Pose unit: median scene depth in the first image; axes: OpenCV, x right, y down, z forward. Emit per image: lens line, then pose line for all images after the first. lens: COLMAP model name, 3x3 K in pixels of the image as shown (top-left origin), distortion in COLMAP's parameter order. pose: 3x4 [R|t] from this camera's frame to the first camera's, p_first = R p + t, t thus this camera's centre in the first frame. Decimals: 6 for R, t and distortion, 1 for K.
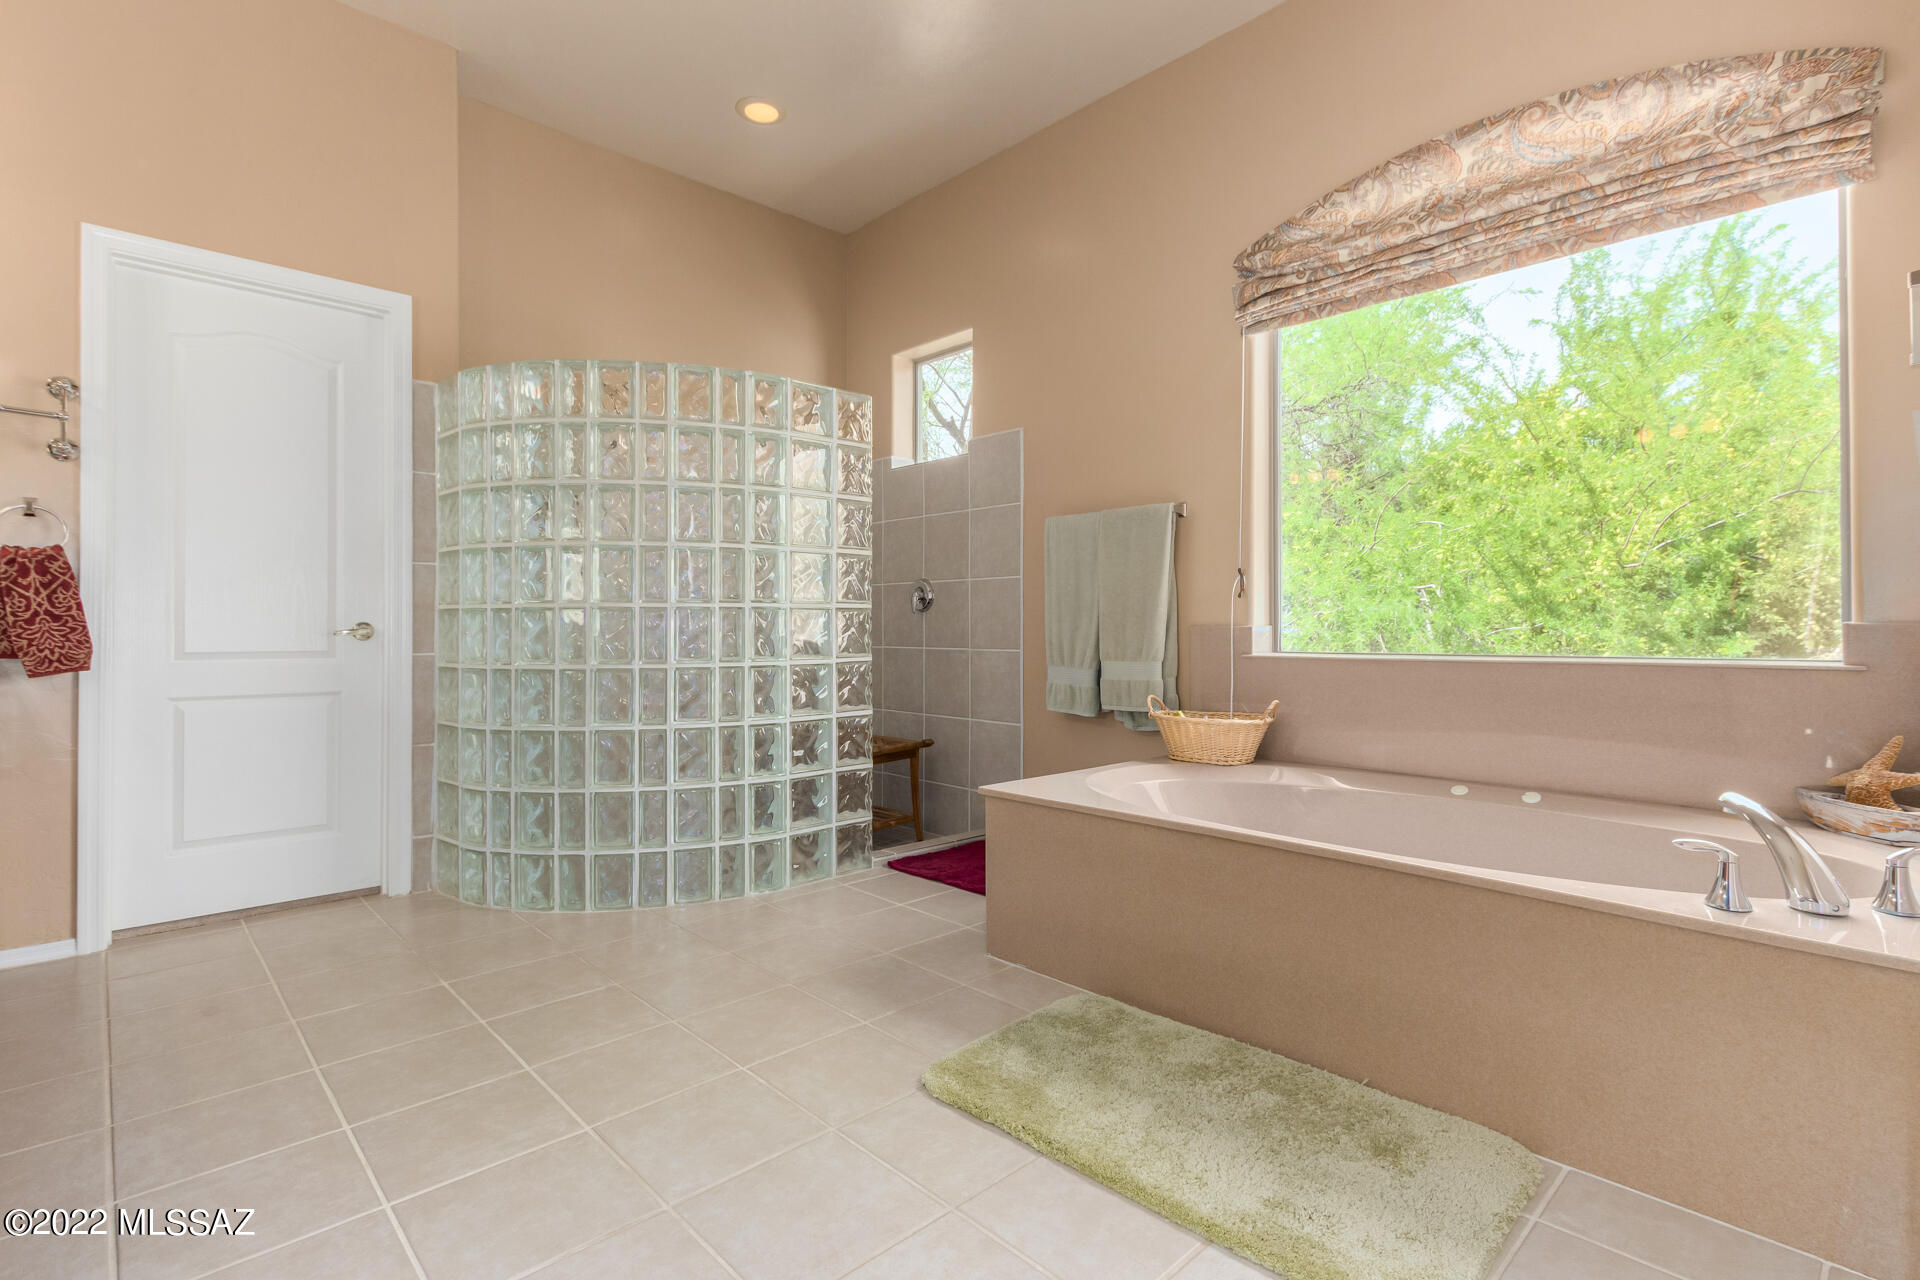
lens RADIAL K [[932.5, 0, 963.6], [0, 932.5, 636.0], [0, 0, 1]] dist [0.021169, -0.013280]
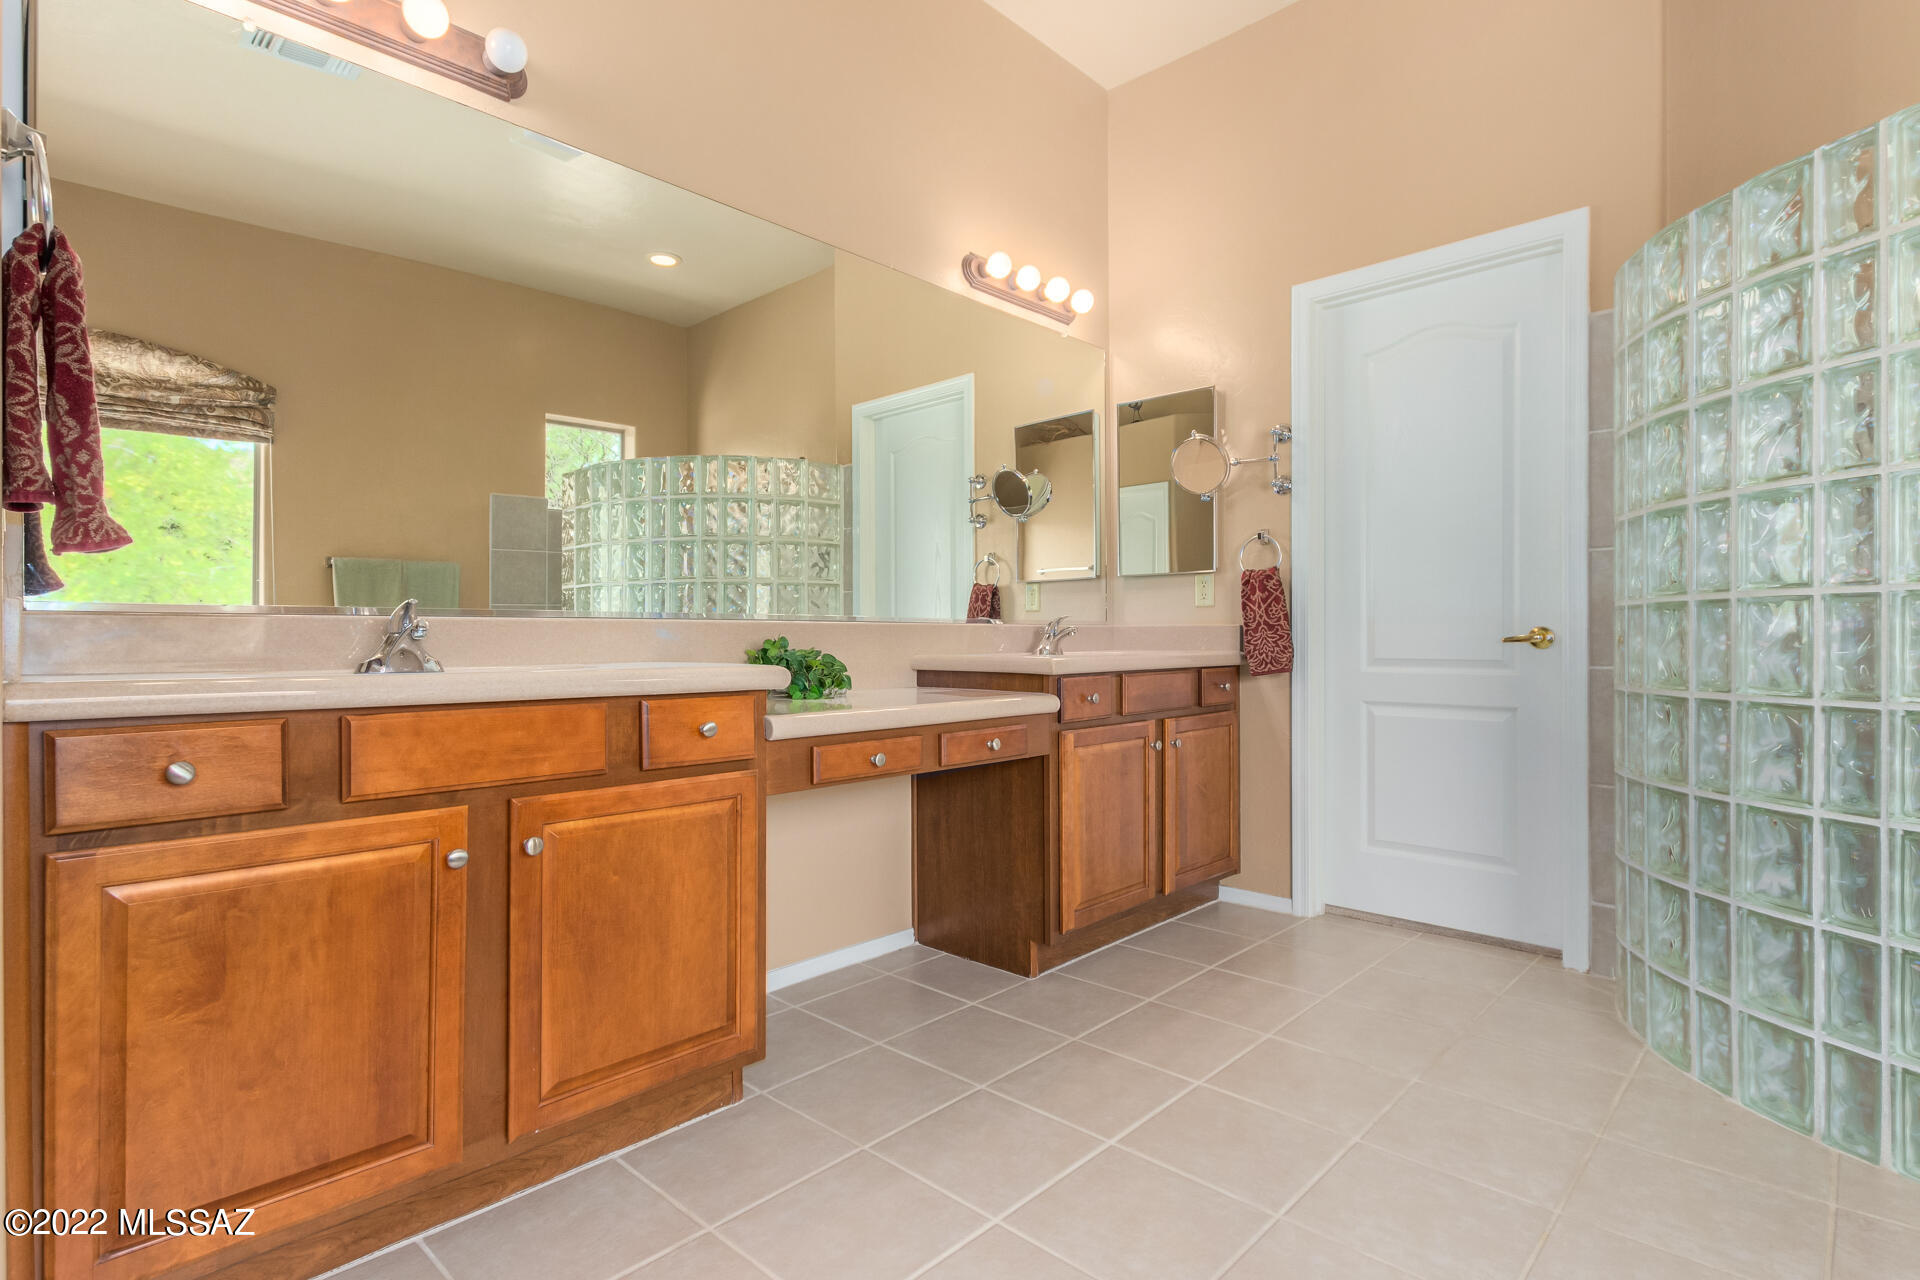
lens RADIAL K [[932.5, 0, 963.6], [0, 932.5, 636.0], [0, 0, 1]] dist [0.021169, -0.013280]
pose [[0.414144, -0.003324, -0.910205, -0.092045], [-0.008167, 0.999940, -0.007368, 0.002959], [0.910175, 0.010485, 0.414092, 0.203286]]
